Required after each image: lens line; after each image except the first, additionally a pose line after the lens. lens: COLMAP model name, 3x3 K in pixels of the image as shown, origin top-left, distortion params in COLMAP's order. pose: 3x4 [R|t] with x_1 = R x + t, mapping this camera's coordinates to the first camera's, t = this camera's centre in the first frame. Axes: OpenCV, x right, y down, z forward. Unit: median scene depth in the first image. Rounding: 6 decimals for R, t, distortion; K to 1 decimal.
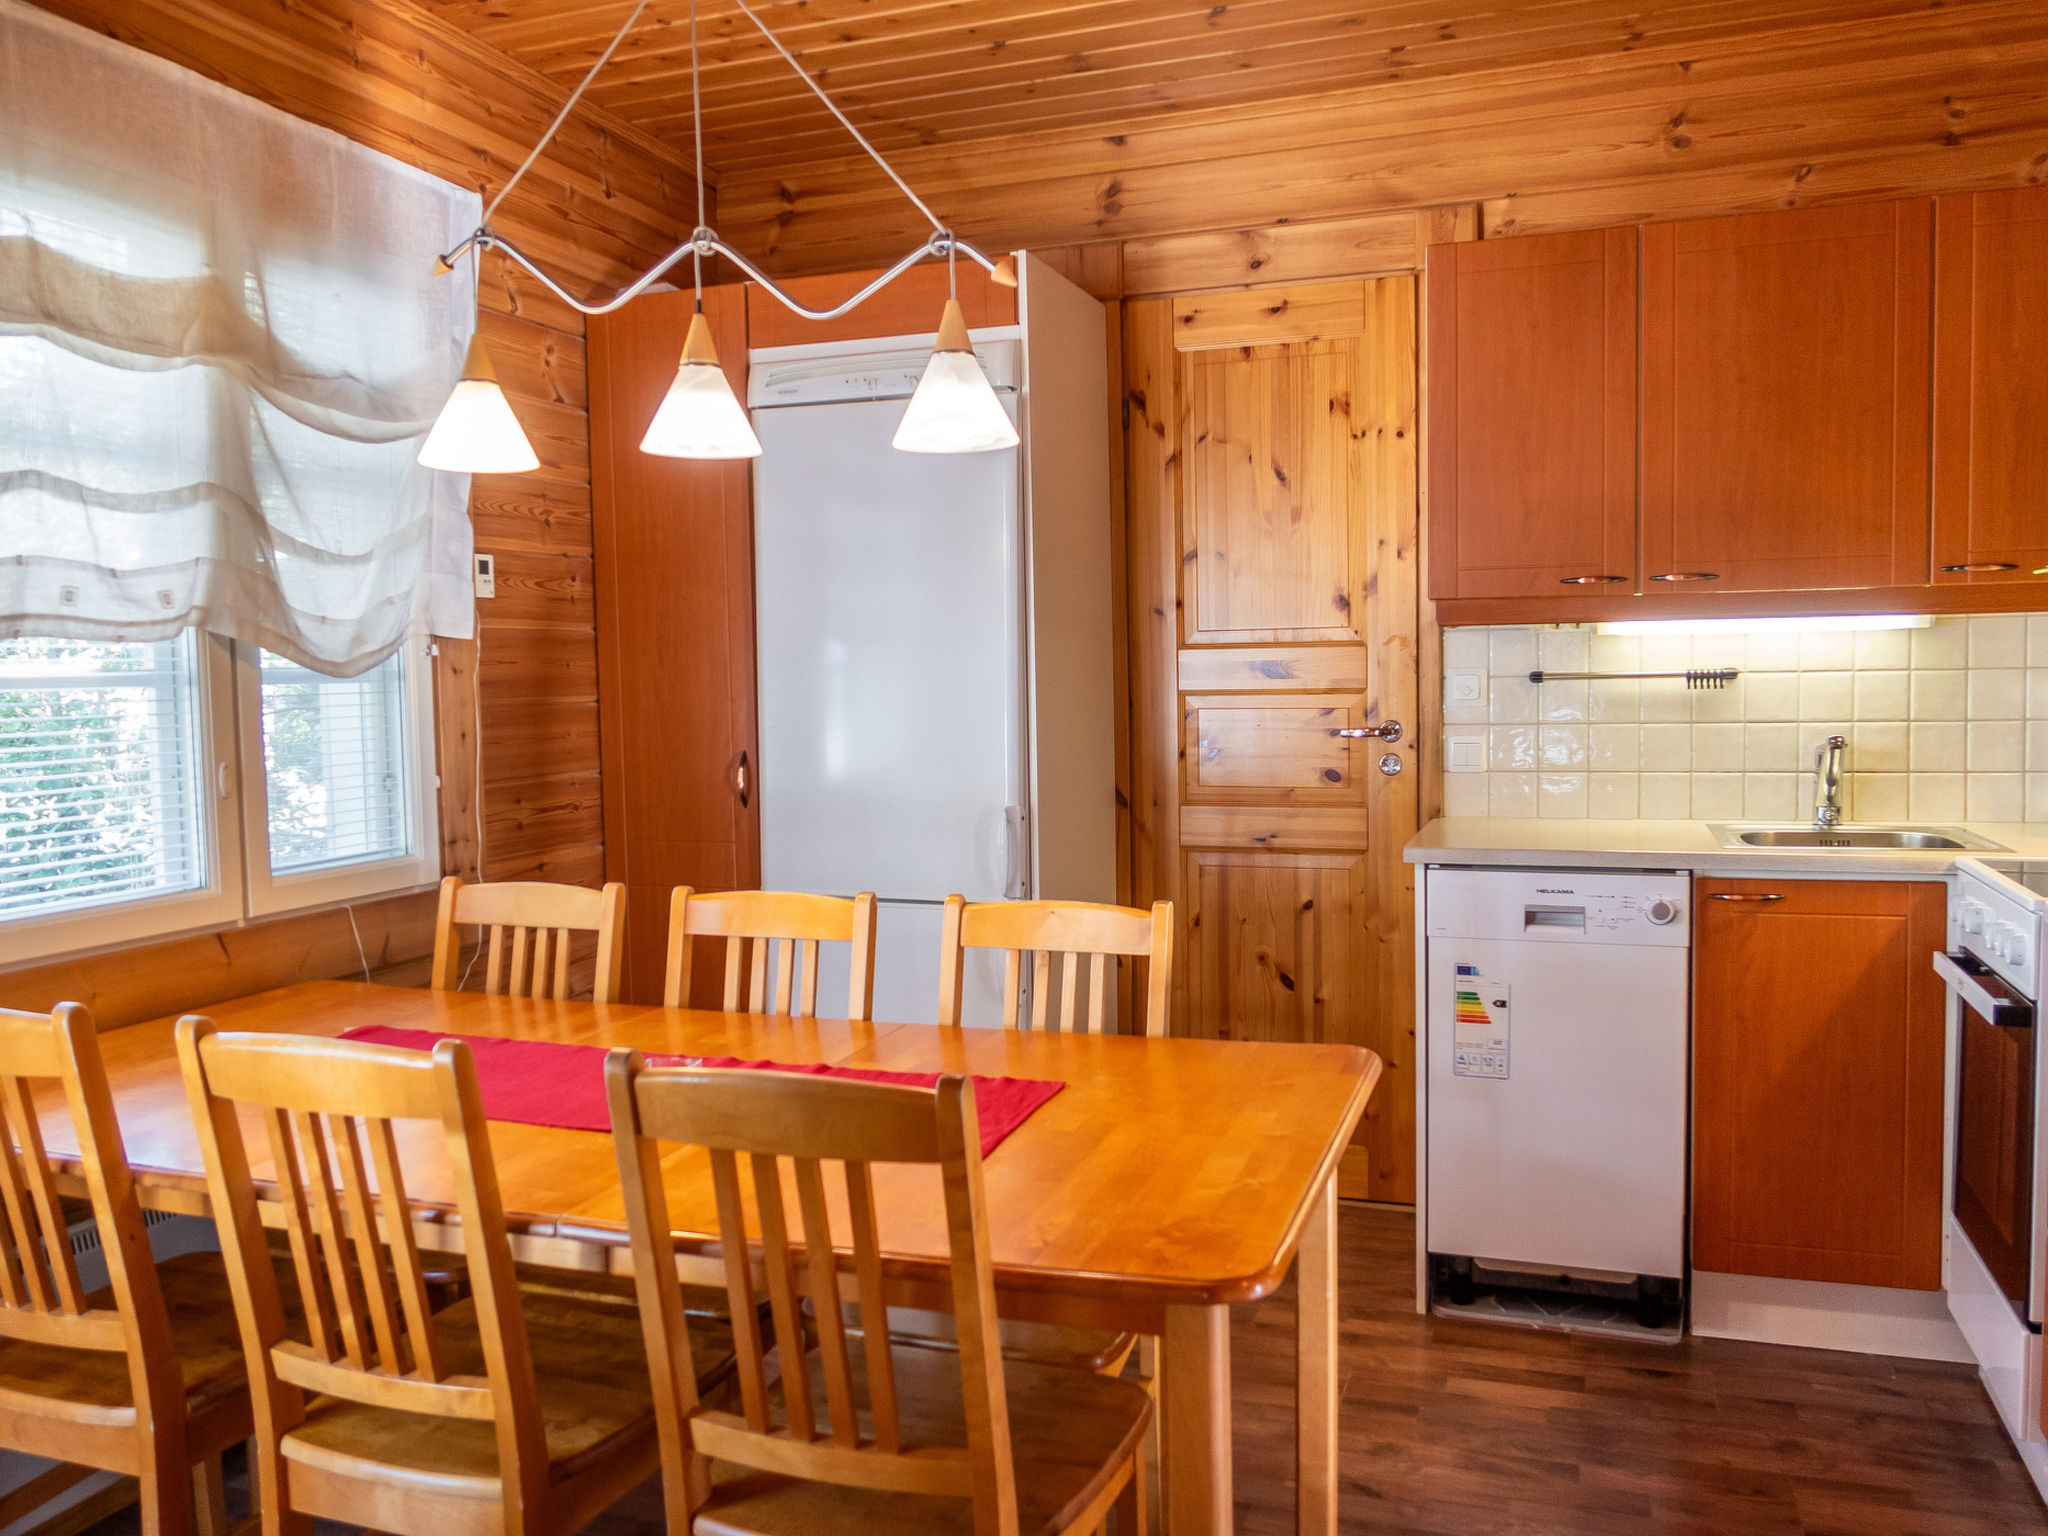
lens RADIAL K [[1588.7, 0, 1031.3], [0, 1588.7, 764.4], [0, 0, 1]] dist [-0.040150, 0.025958]
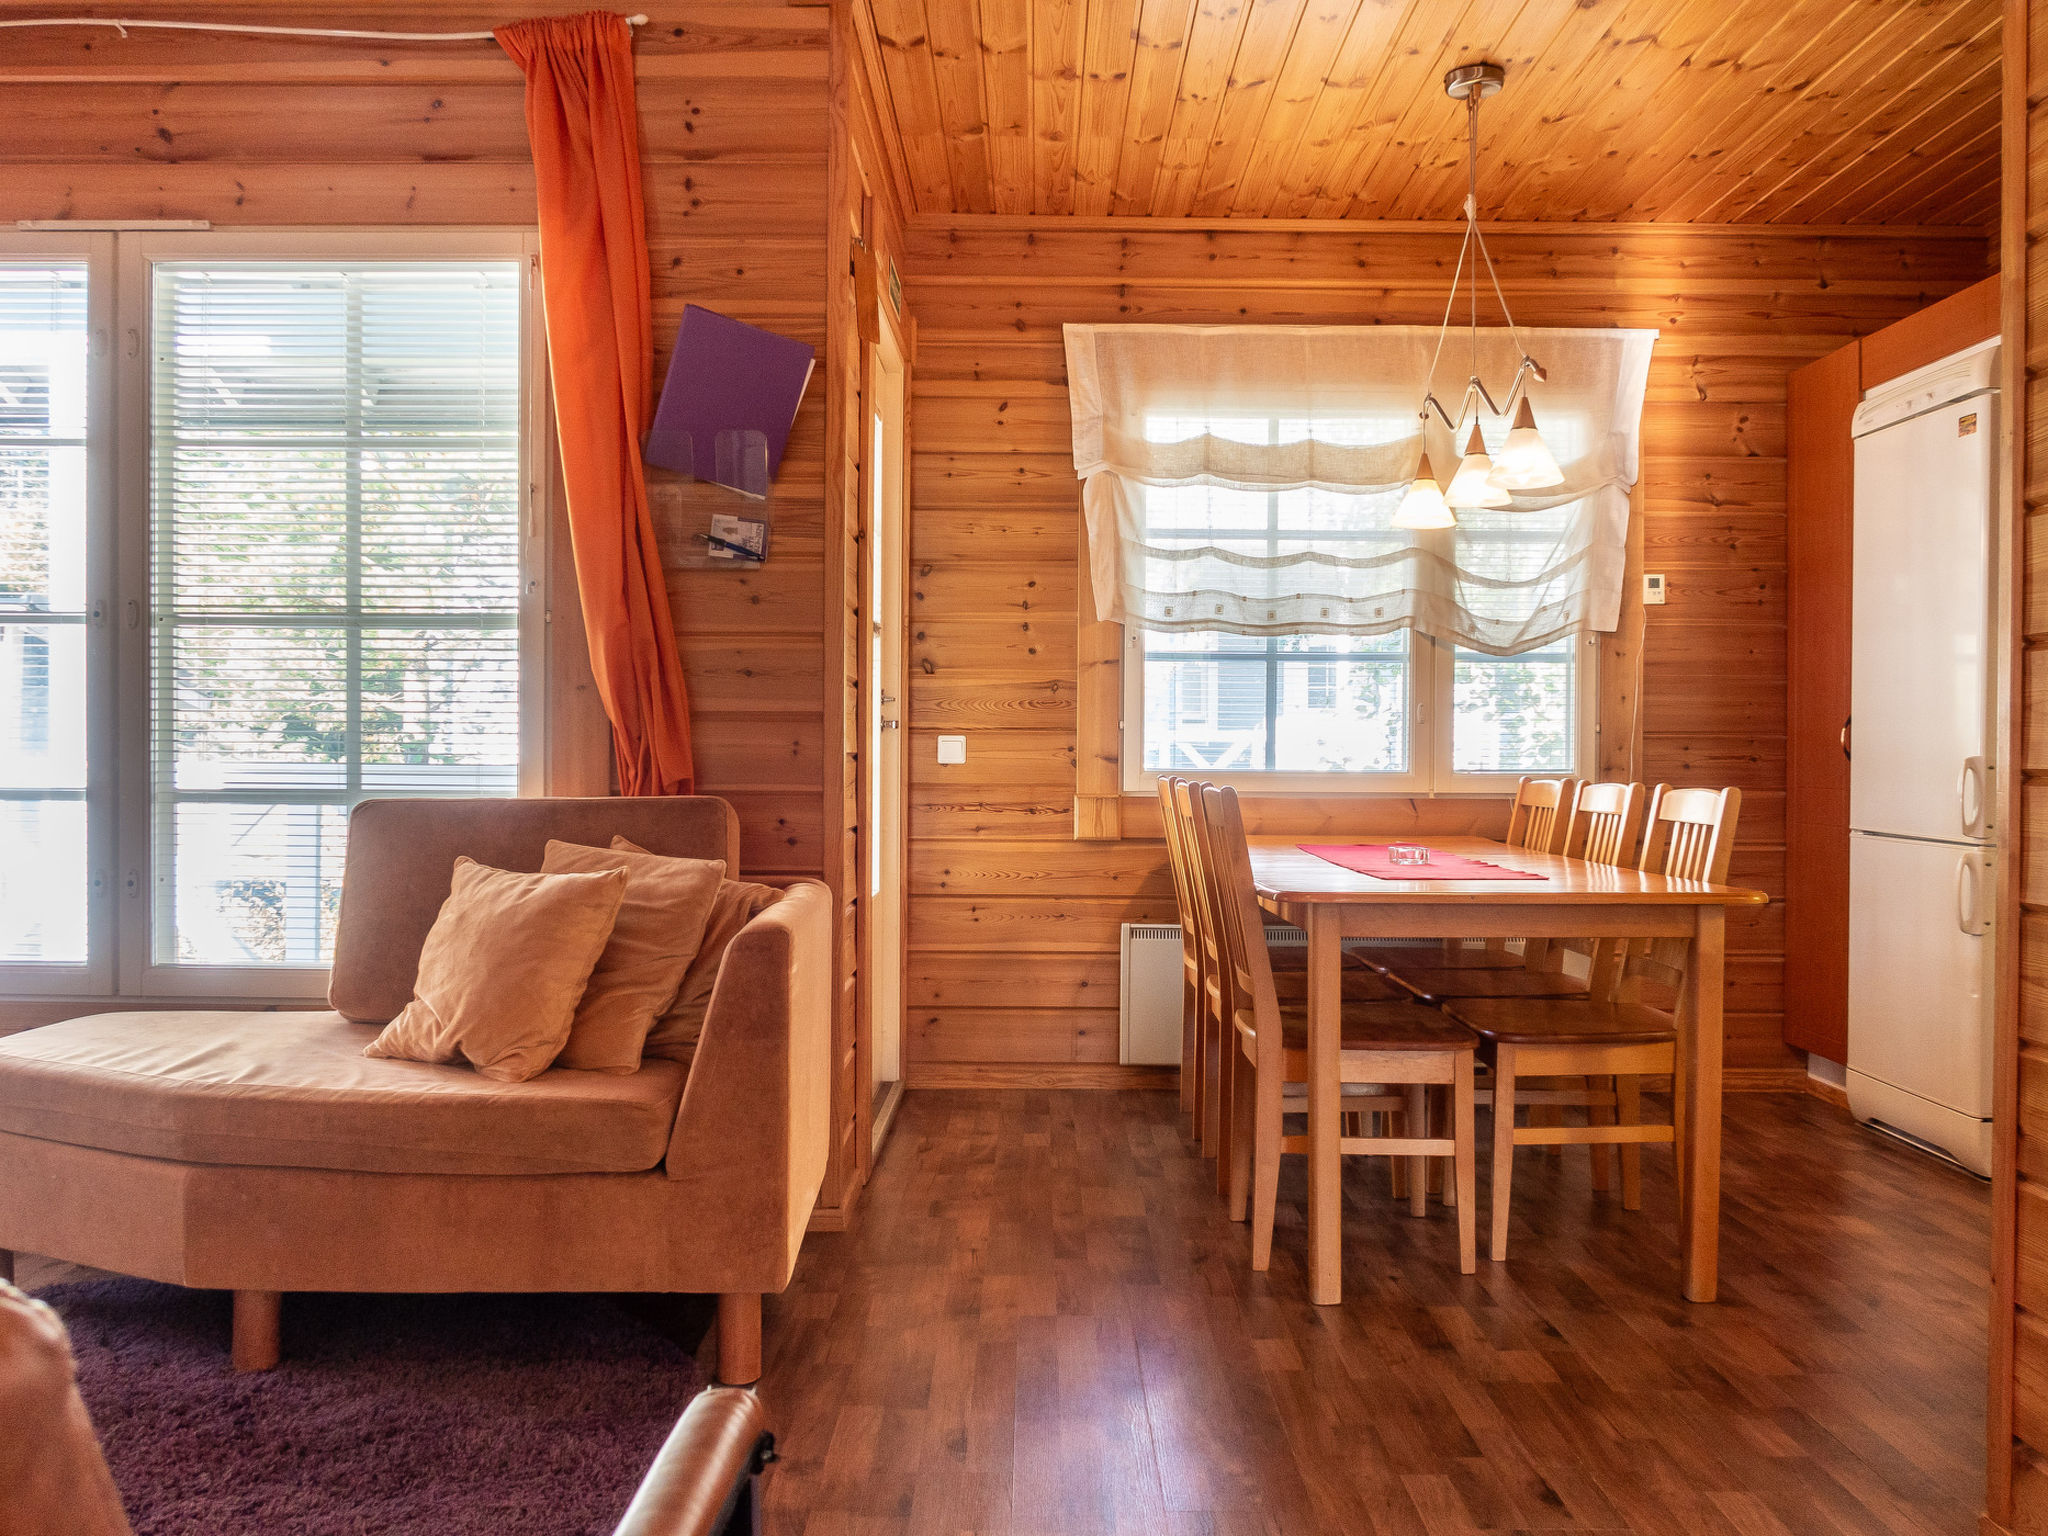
lens RADIAL K [[1588.7, 0, 1040.8], [0, 1588.7, 773.7], [0, 0, 1]] dist [-0.040150, 0.025958]
pose [[0.330989, 0.030633, -0.943137, 0.970156], [-0.064417, 0.997875, 0.009804, 0.082719], [0.941433, 0.057509, 0.332259, 0.001565]]
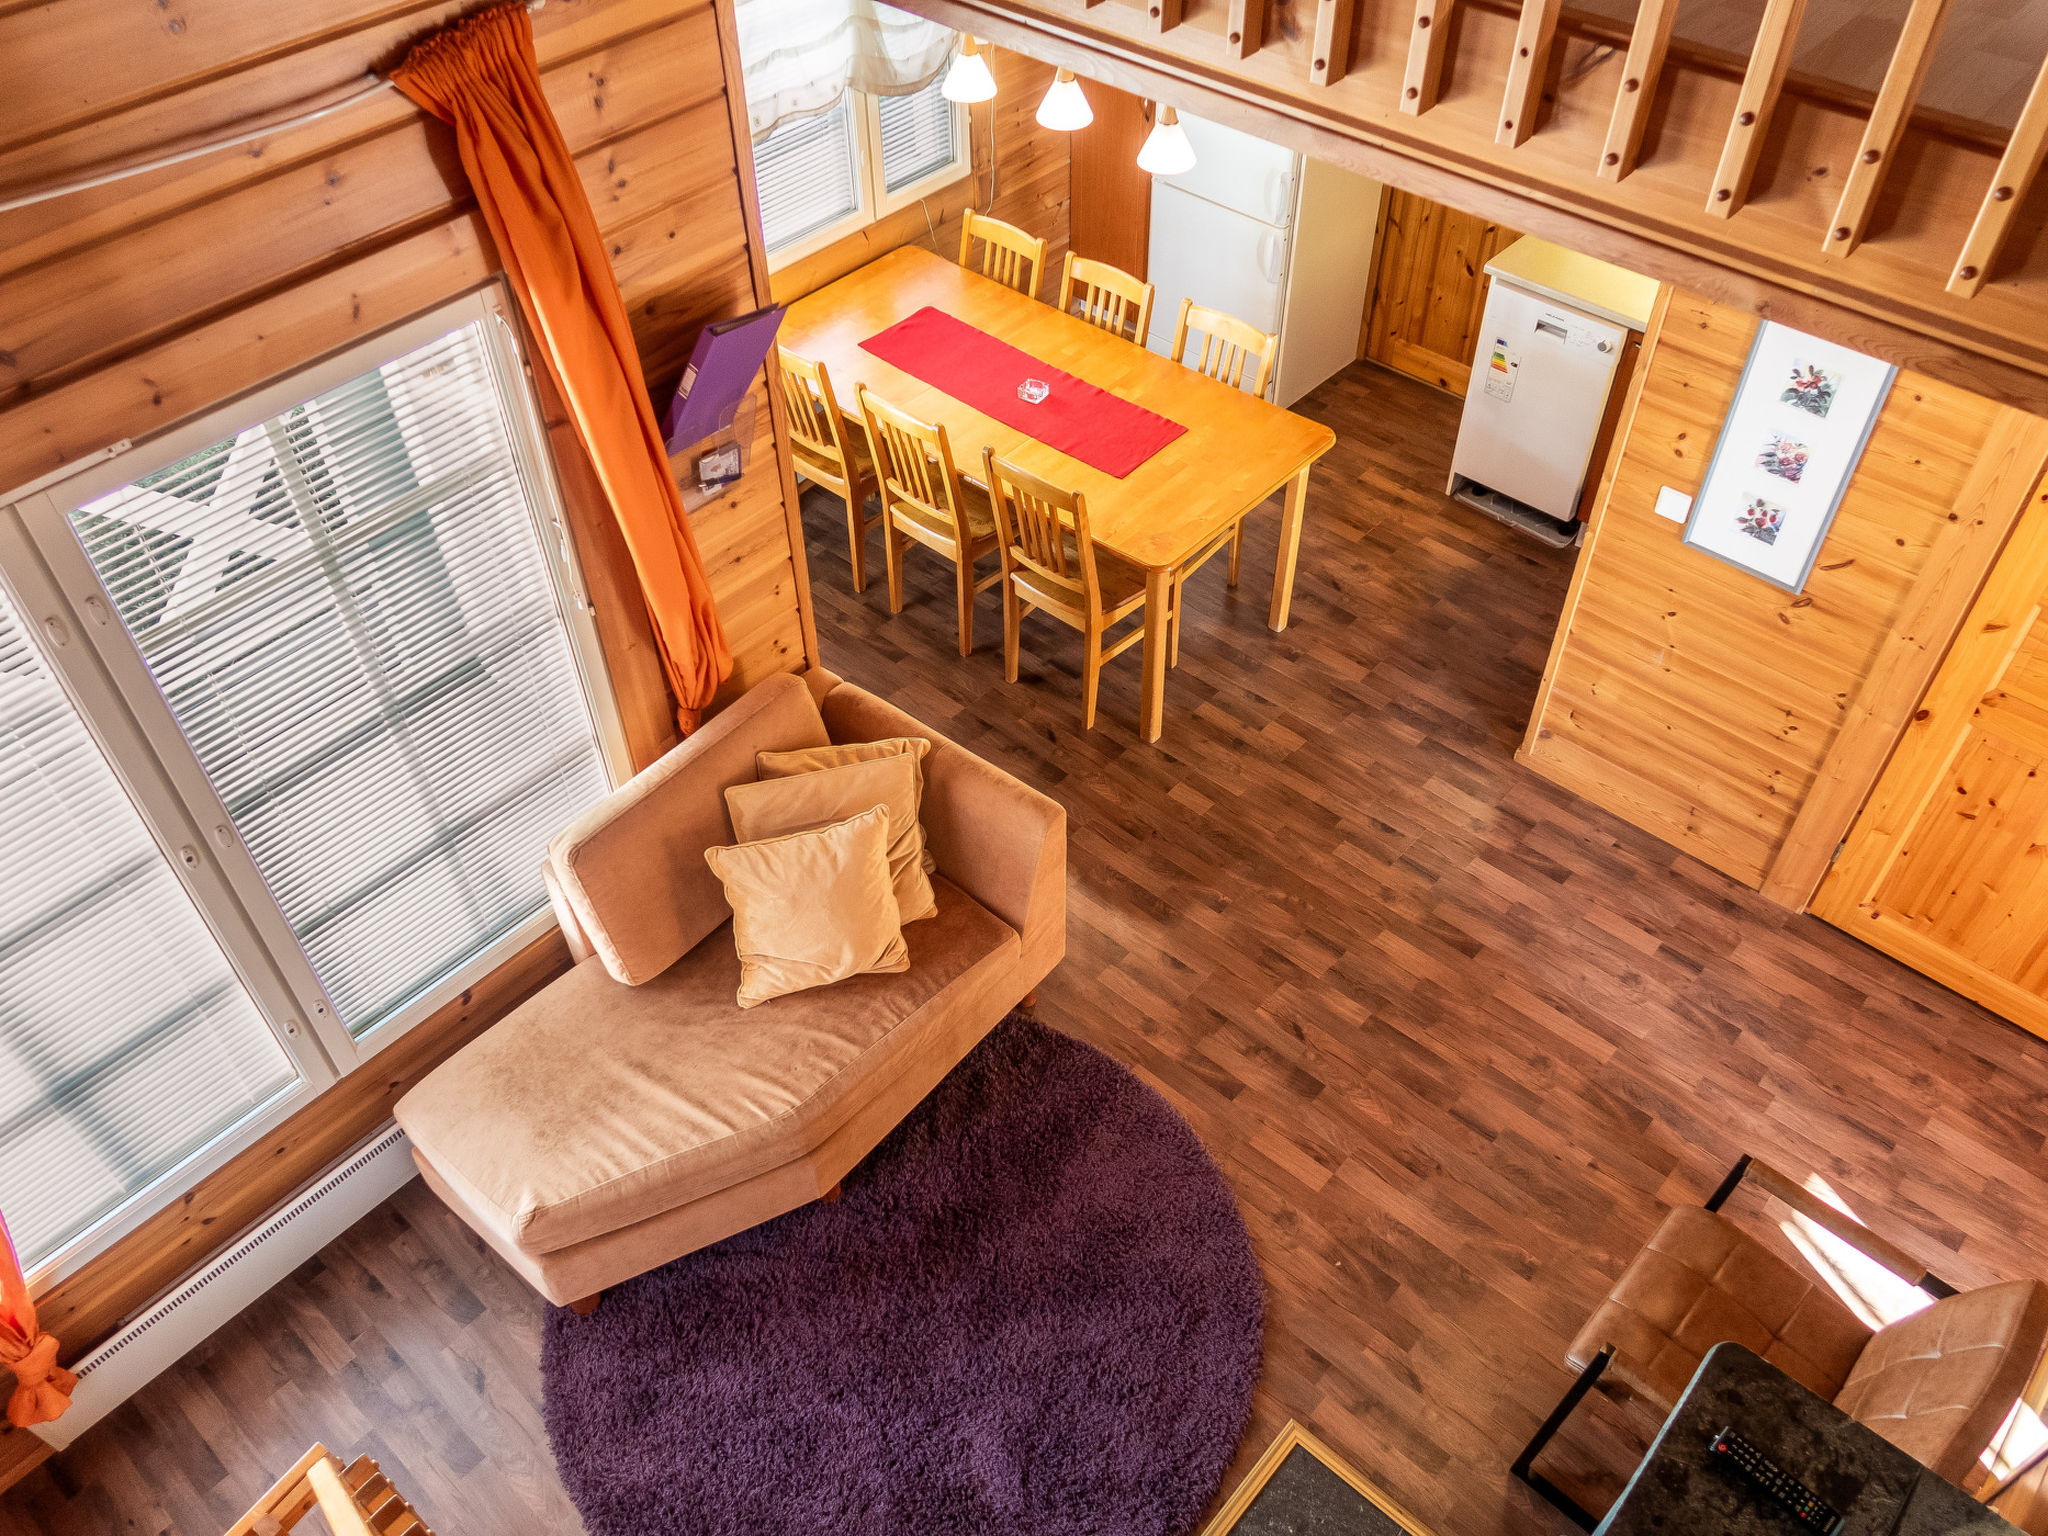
lens RADIAL K [[1588.7, 0, 1030.6], [0, 1588.7, 762.4], [0, 0, 1]] dist [-0.040150, 0.025958]
pose [[0.922960, 0.284049, -0.259734, 0.409078], [-0.031550, 0.728376, 0.684451, -0.768608], [0.383601, -0.623526, 0.681223, -0.742009]]
